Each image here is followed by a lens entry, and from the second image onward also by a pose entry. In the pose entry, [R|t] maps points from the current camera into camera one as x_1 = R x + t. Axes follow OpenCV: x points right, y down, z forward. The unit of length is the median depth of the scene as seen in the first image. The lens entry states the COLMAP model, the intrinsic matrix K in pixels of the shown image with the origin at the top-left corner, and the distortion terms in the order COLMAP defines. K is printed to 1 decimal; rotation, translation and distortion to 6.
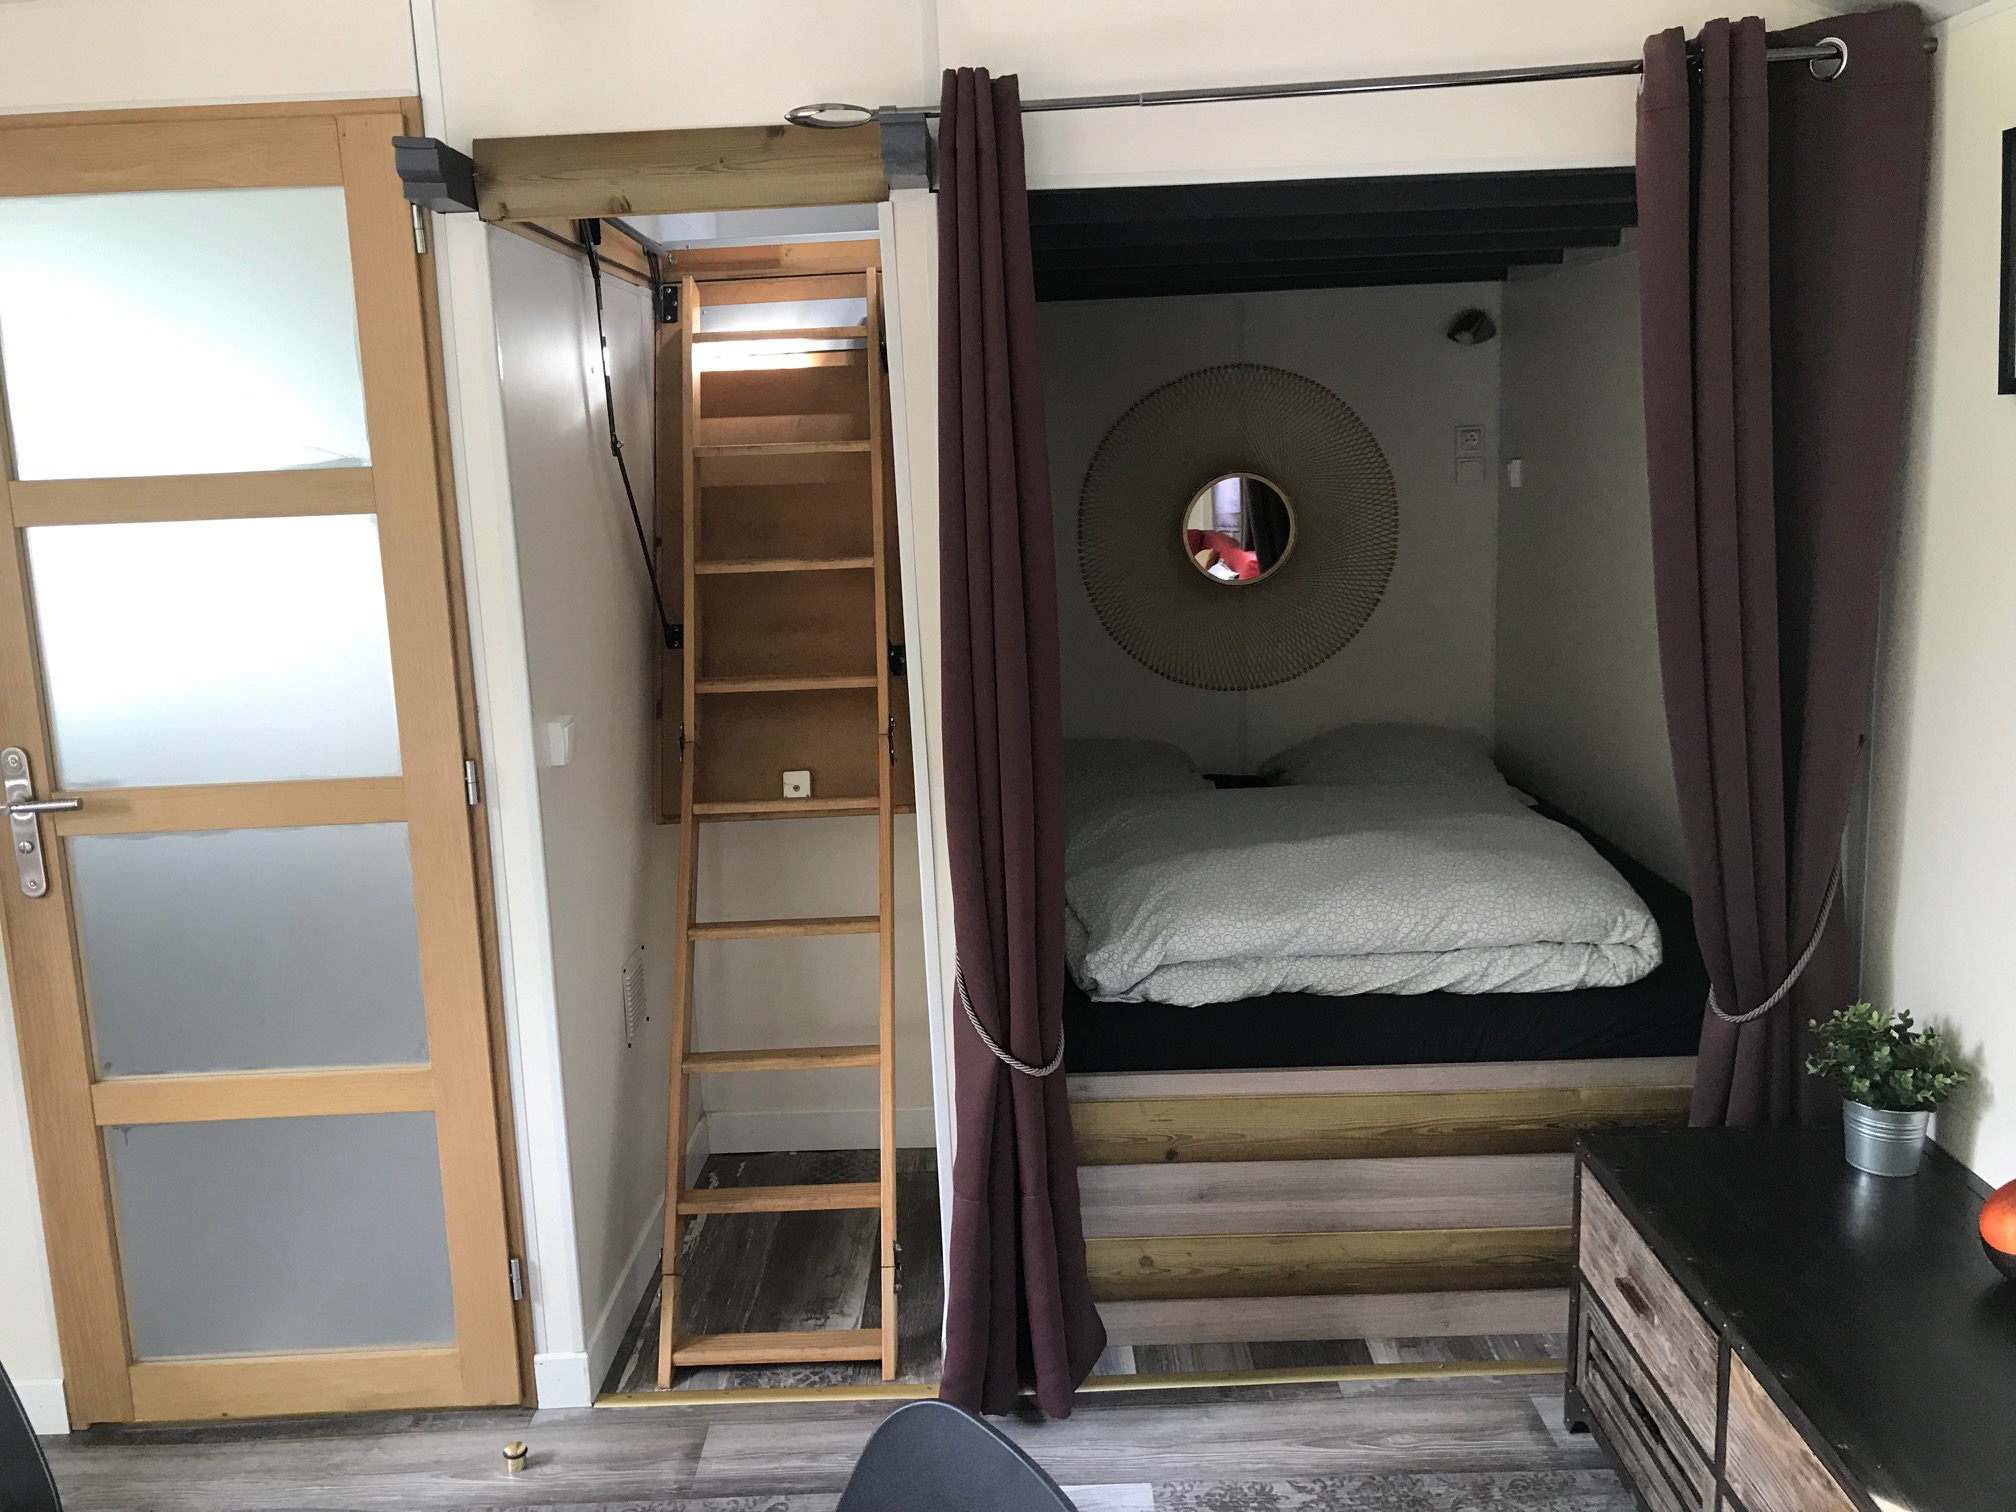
lens RADIAL K [[1656.6, 0, 1008.0], [0, 1656.6, 756.0], [0, 0, 1]] dist [0.006093, -0.000180]
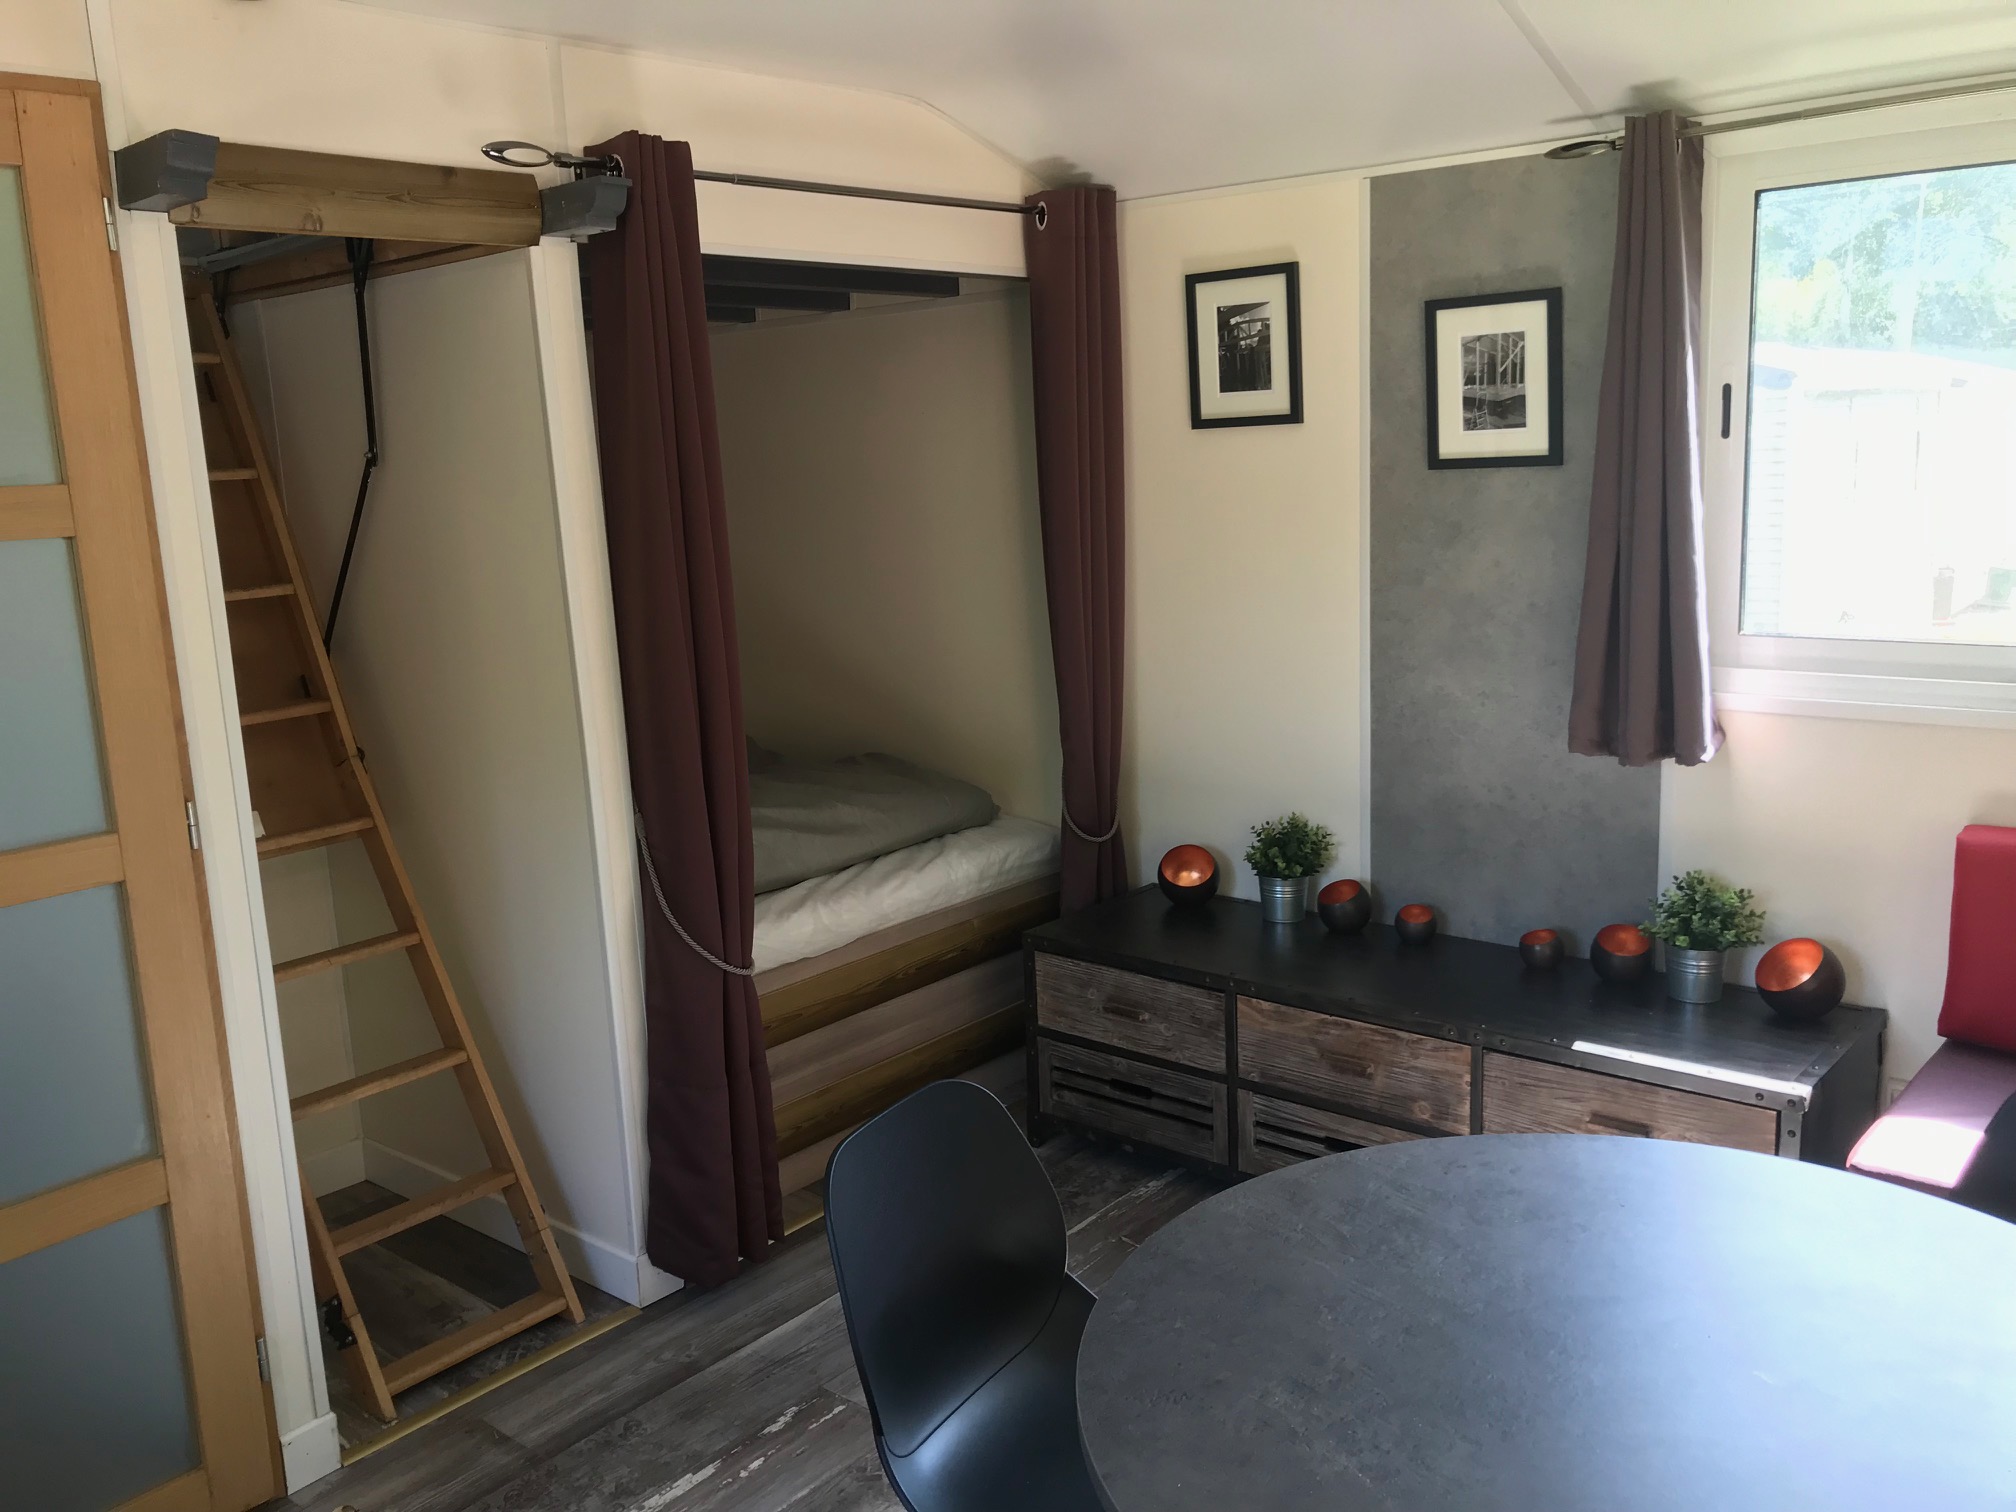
lens RADIAL K [[1656.6, 0, 1008.0], [0, 1656.6, 756.0], [0, 0, 1]] dist [0.006093, -0.000180]
pose [[0.638256, -0.134635, 0.757960, -0.740807], [0.160764, 0.986190, 0.039801, 0.014040], [-0.752851, 0.096449, 0.651086, 0.055269]]
